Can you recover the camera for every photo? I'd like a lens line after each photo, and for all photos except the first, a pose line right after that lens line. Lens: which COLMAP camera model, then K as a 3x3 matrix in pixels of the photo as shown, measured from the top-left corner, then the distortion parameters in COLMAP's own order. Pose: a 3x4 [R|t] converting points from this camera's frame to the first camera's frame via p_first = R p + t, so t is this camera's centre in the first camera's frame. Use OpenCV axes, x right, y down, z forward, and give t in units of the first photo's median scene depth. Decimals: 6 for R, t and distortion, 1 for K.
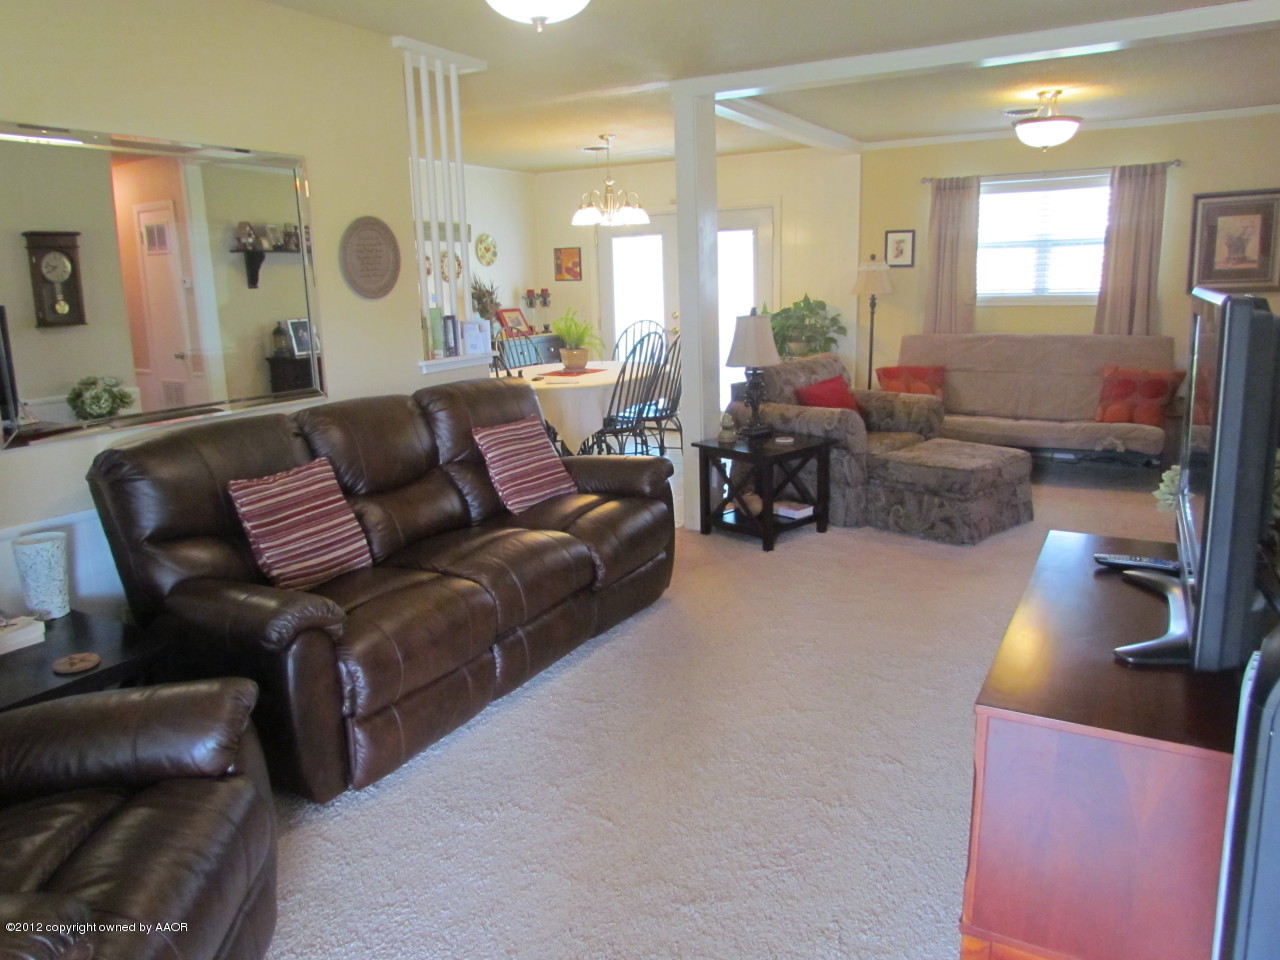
lens RADIAL K [[920.3, 0, 635.5], [0, 920.3, 467.8], [0, 0, 1]] dist [-0.022115, 0.018032]
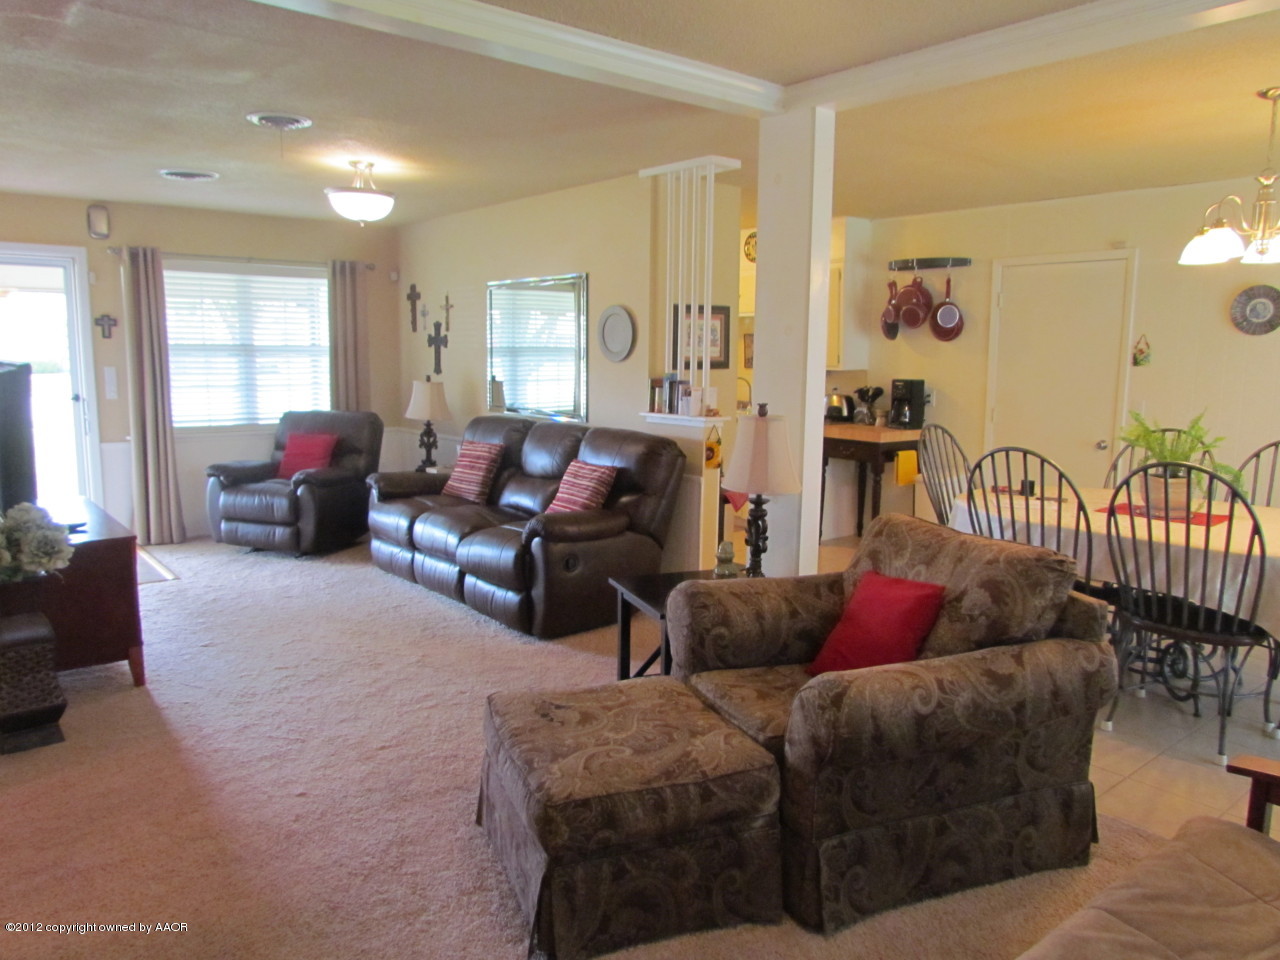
lens RADIAL K [[920.3, 0, 642.0], [0, 920.3, 479.4], [0, 0, 1]] dist [-0.022115, 0.018032]
pose [[-0.371850, 0.151856, -0.915788, 0.707653], [-0.187844, 0.953811, 0.234434, -0.241954], [0.909089, 0.259199, -0.326150, 1.061717]]
